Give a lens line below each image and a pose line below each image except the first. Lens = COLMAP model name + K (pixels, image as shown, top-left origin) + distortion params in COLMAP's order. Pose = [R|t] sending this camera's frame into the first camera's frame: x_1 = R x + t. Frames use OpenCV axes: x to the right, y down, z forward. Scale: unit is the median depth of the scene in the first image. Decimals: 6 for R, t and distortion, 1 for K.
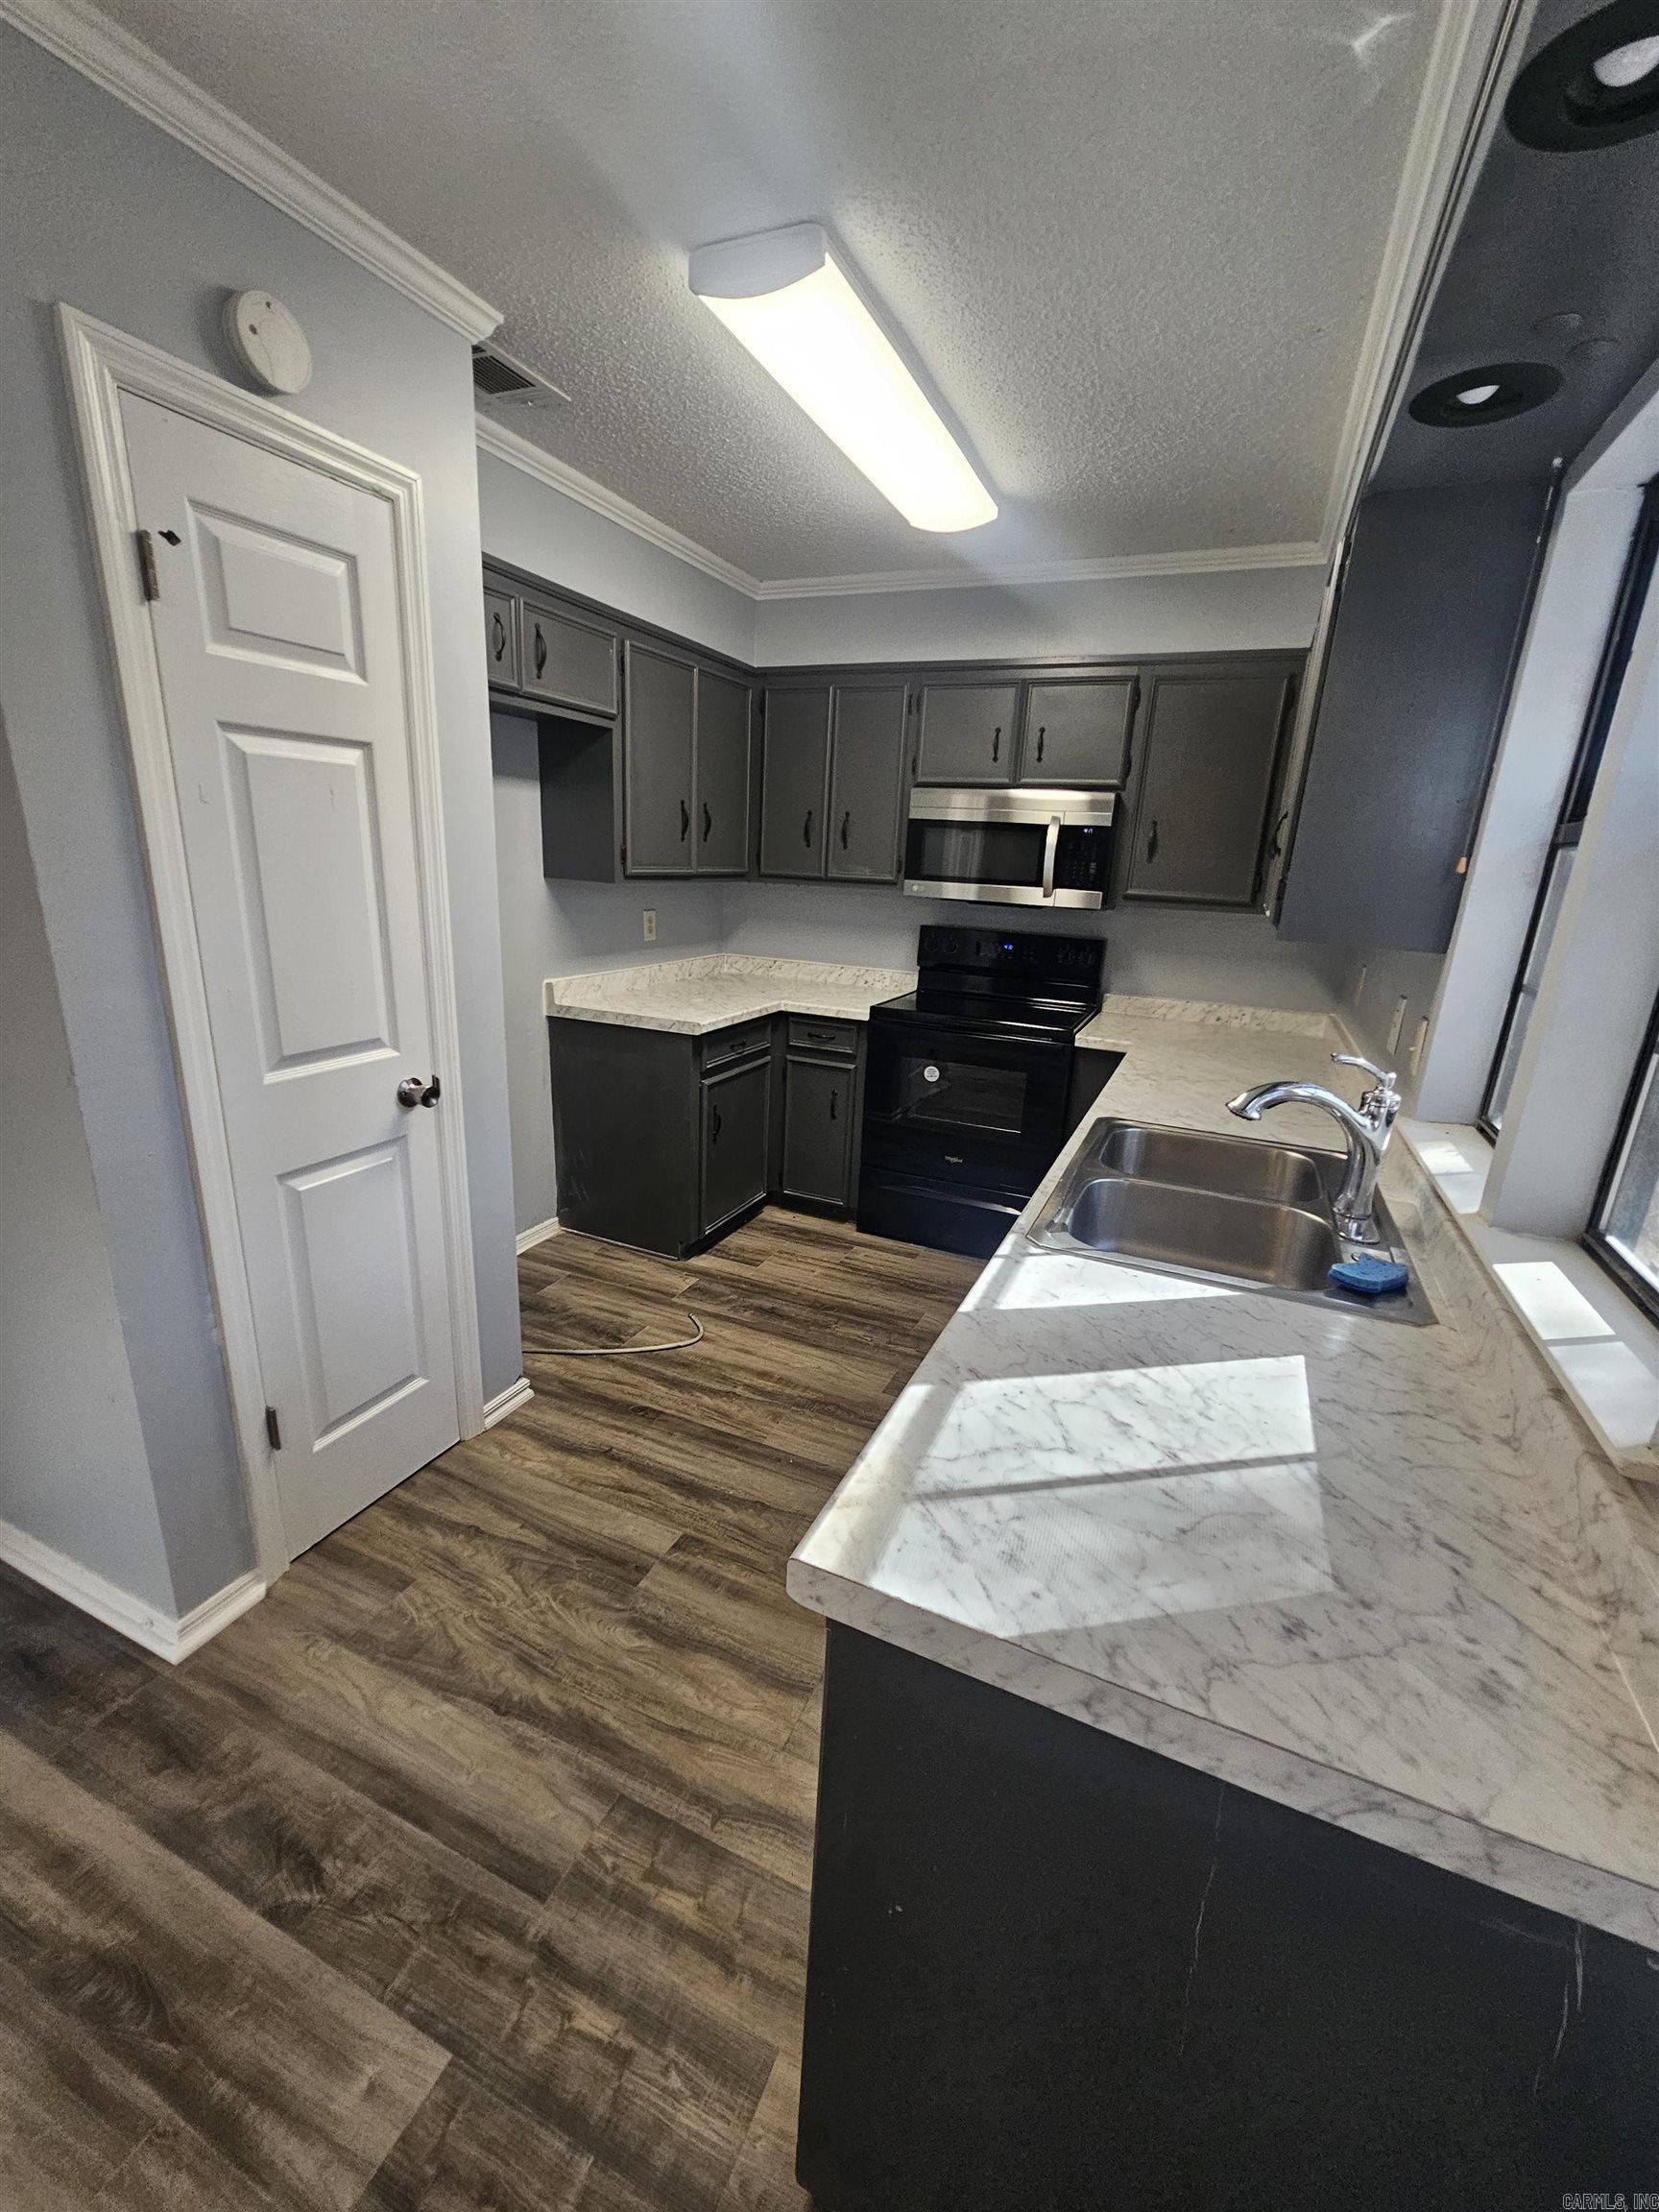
lens RADIAL K [[901.6, 0, 831.5], [0, 901.6, 1110.6], [0, 0, 1]] dist [-0.001595, 0.000001]
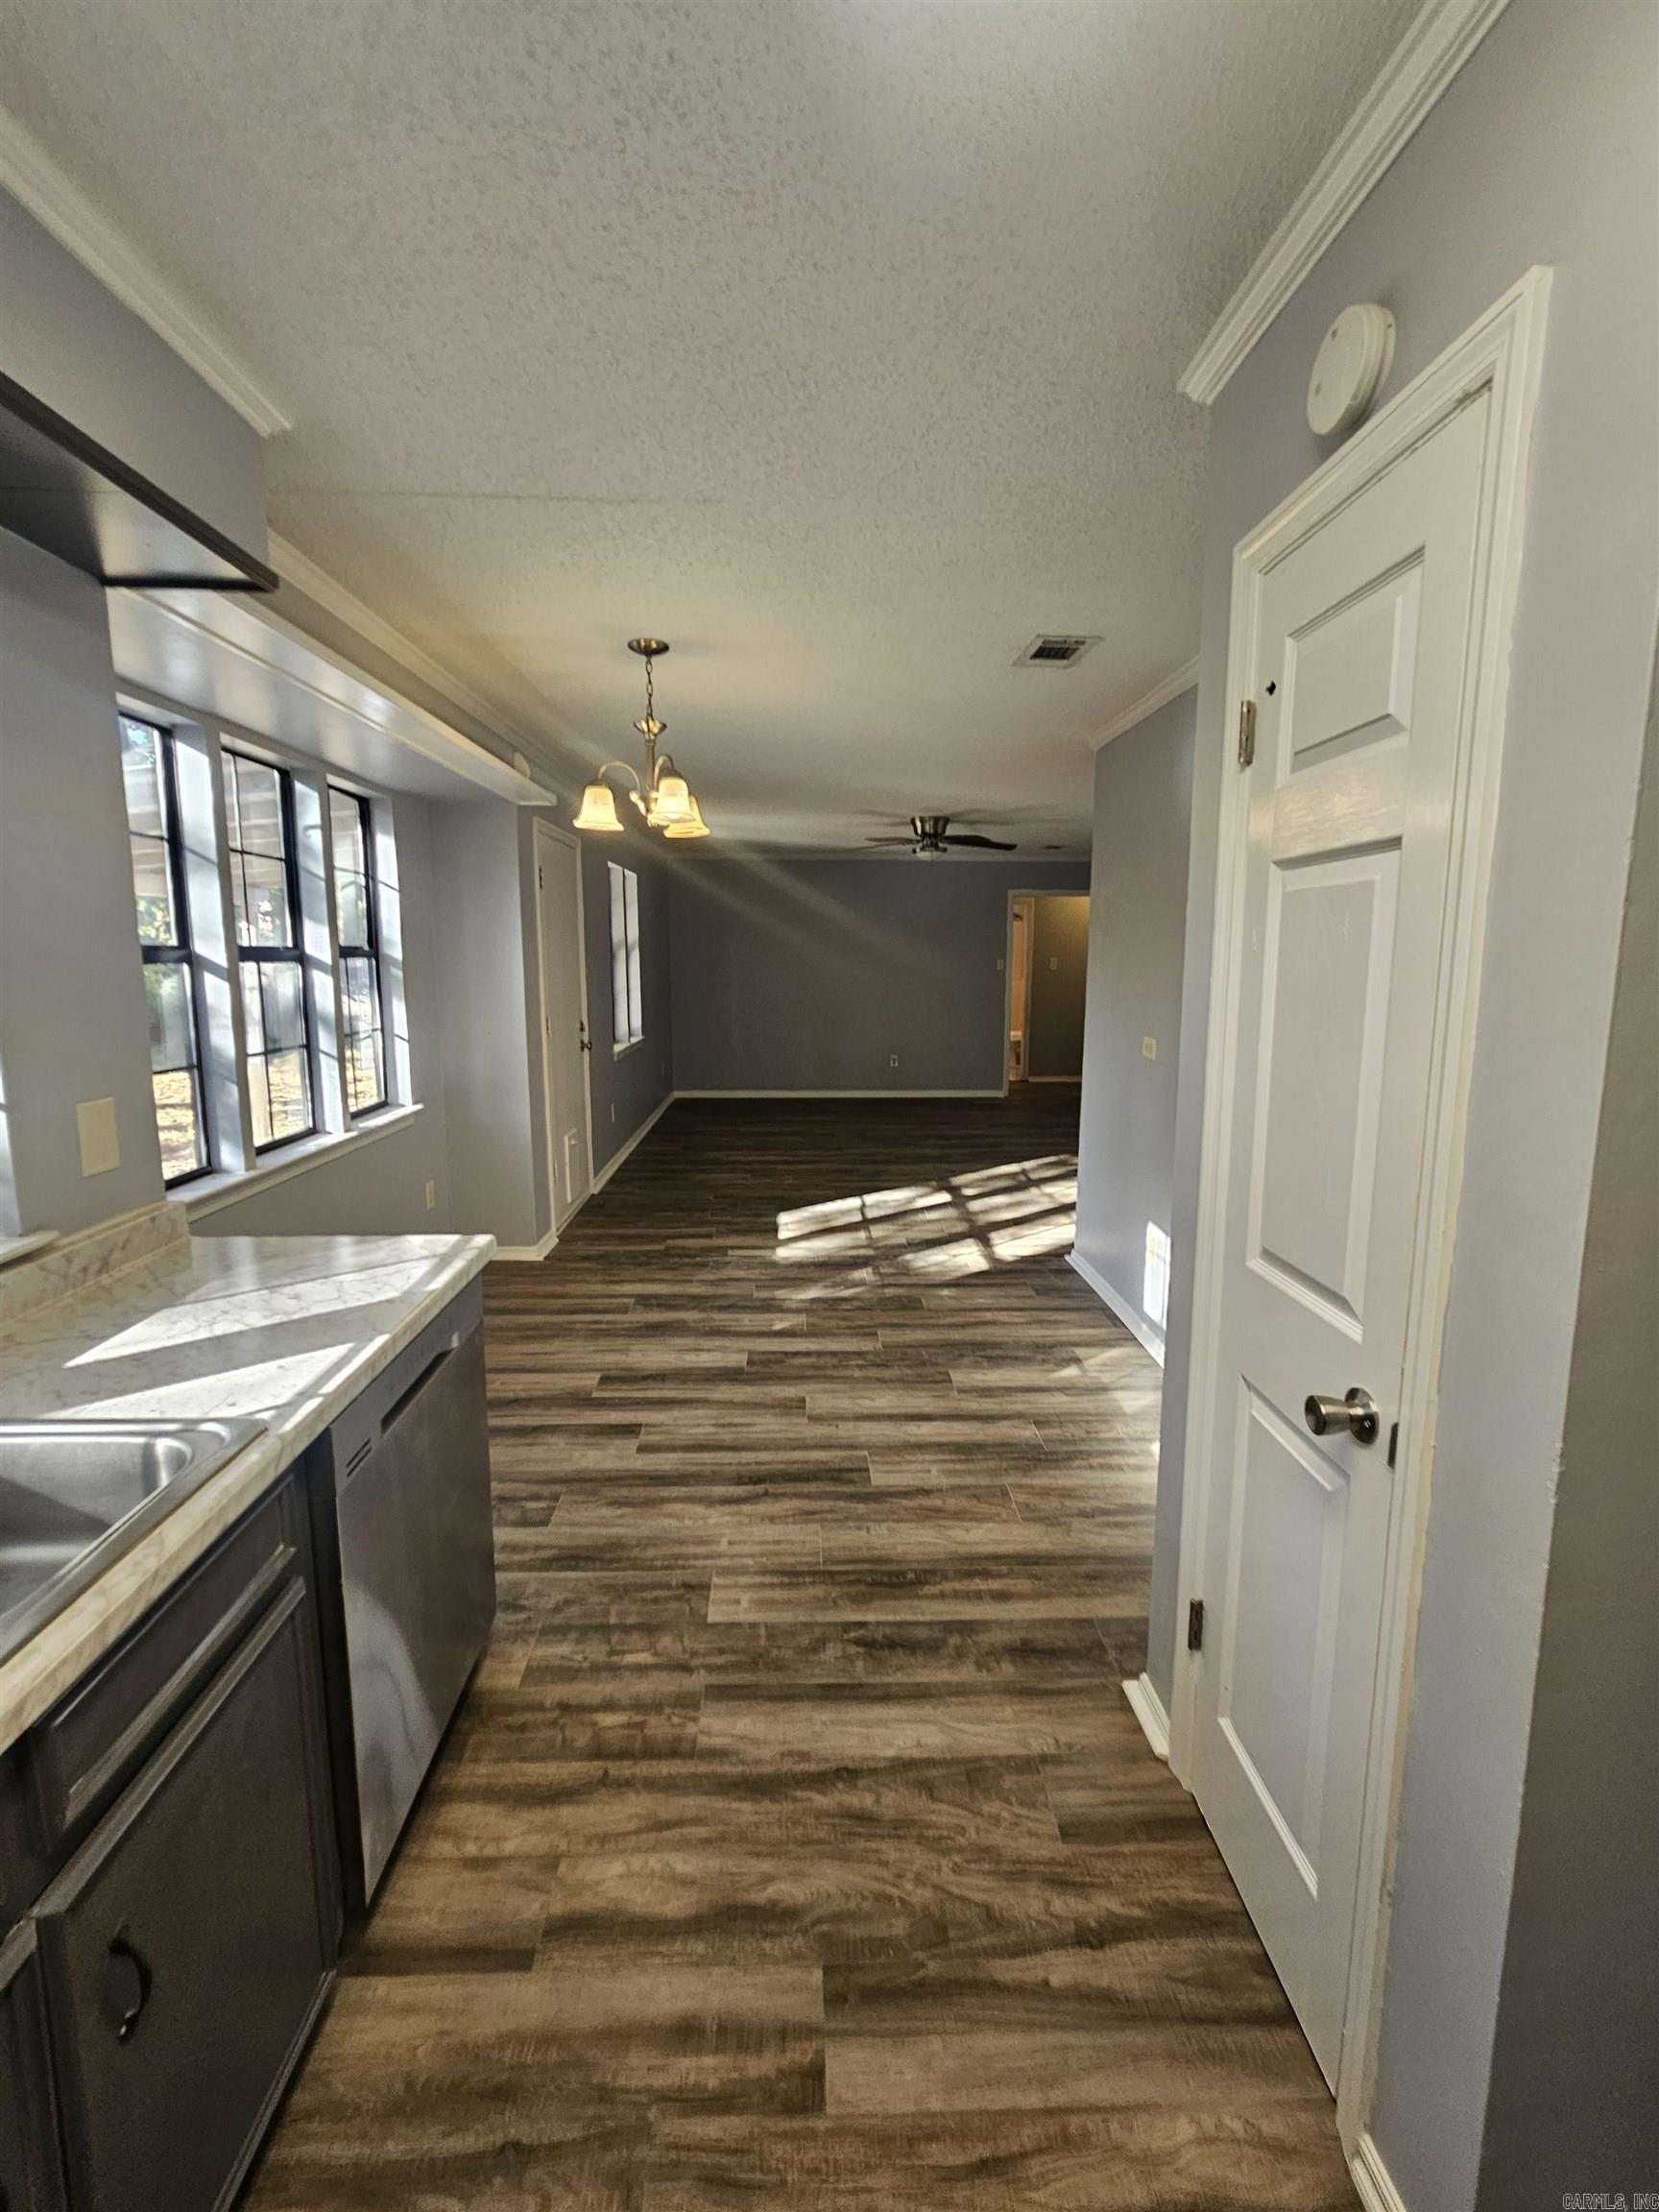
lens RADIAL K [[920.5, 0, 830.9], [0, 920.5, 1092.4], [0, 0, 1]] dist [-0.000409, 0.000212]
pose [[-0.896528, 0.008384, -0.442907, 0.120043], [-0.173255, 0.913544, 0.367994, -0.468669], [0.407700, 0.406653, -0.817566, 1.612895]]
